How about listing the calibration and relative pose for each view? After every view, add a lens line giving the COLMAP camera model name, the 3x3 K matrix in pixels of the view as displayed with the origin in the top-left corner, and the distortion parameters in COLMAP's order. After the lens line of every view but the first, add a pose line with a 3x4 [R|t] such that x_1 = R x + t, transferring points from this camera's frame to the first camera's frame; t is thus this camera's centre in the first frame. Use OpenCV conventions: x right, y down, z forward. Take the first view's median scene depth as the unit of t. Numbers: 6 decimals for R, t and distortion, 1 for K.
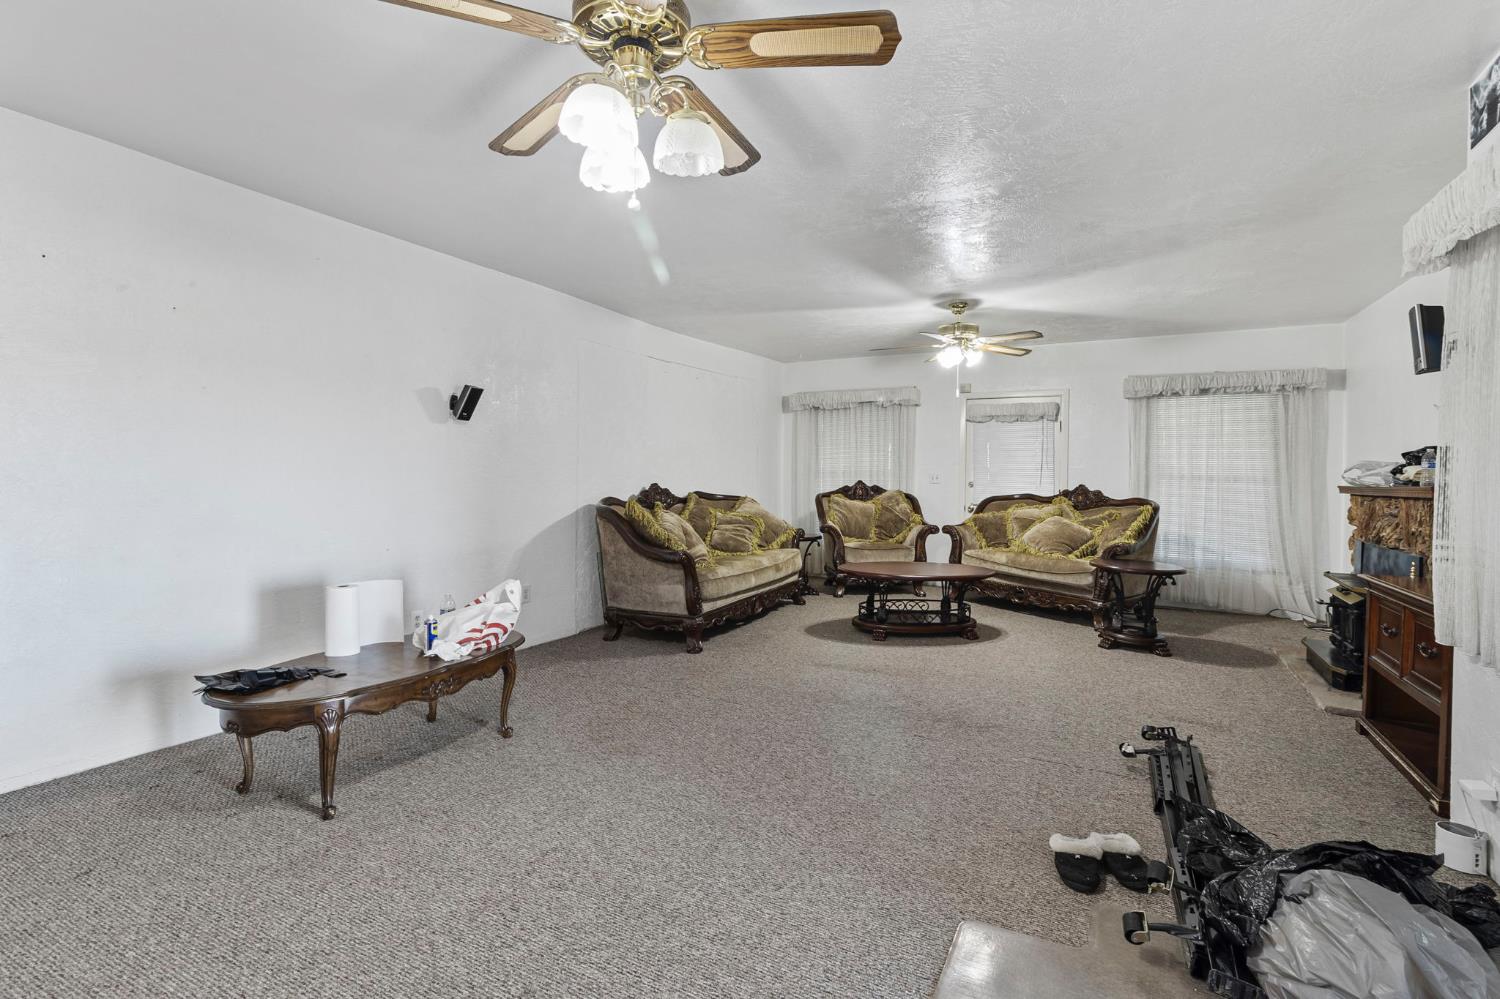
lens RADIAL K [[687.1, 0, 758.9], [0, 687.1, 495.2], [0, 0, 1]] dist [-0.012693, -0.000780]
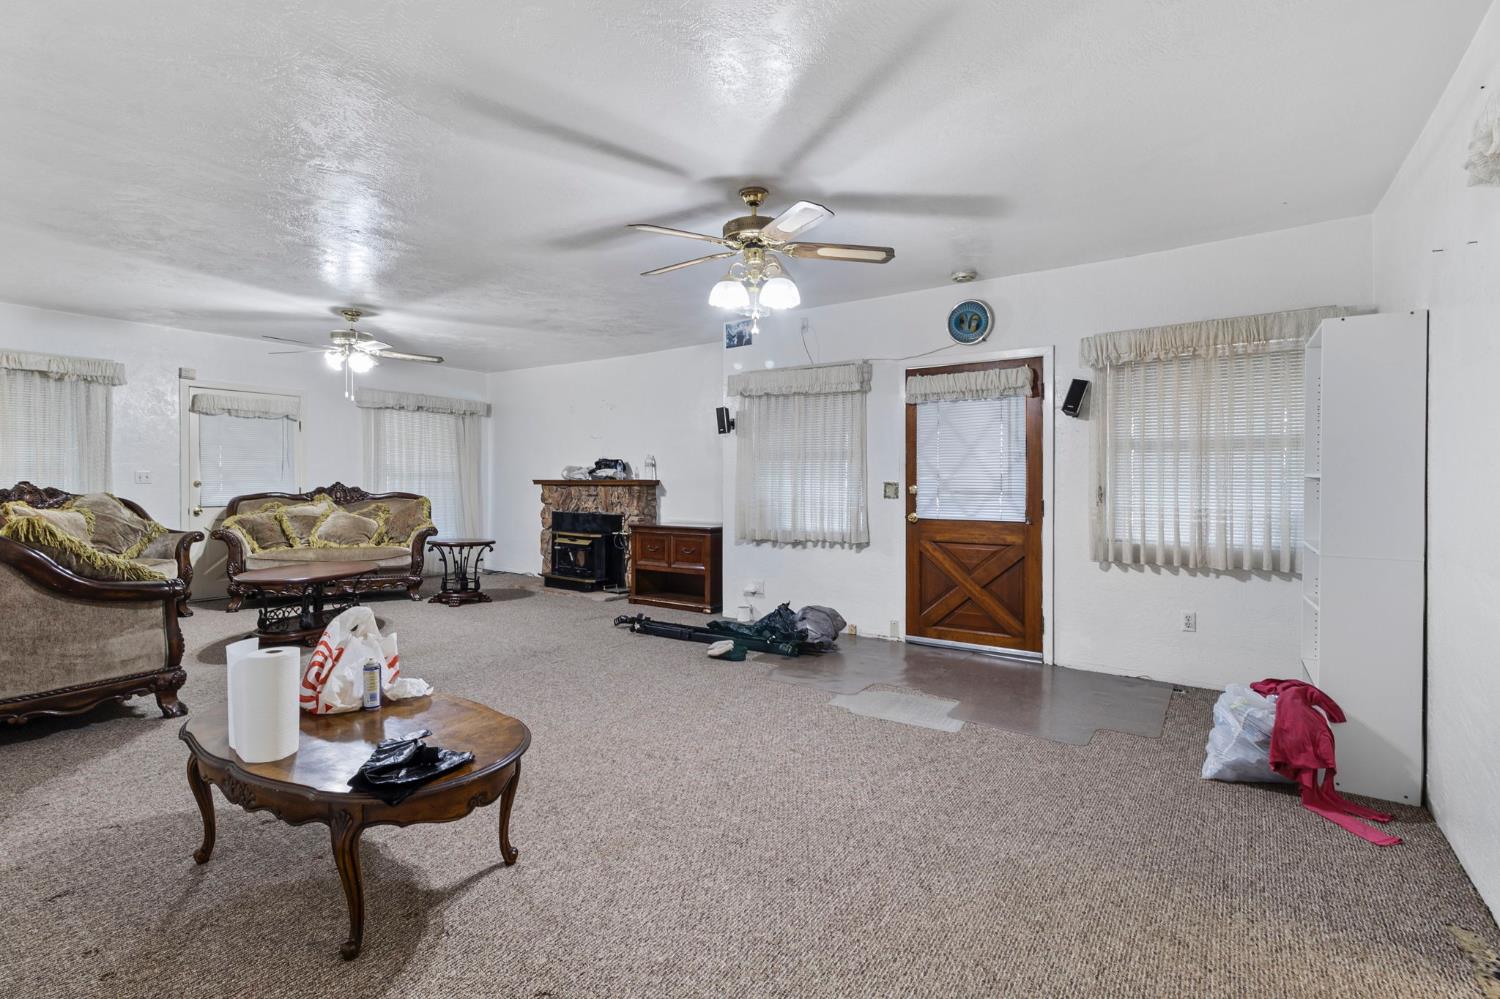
lens RADIAL K [[687.1, 0, 755.2], [0, 687.1, 492.4], [0, 0, 1]] dist [-0.012693, -0.000780]
pose [[0.112040, -0.029648, 0.993261, -0.611242], [0.026891, 0.999279, 0.026795, -0.011686], [-0.993340, 0.023707, 0.112756, 0.238776]]
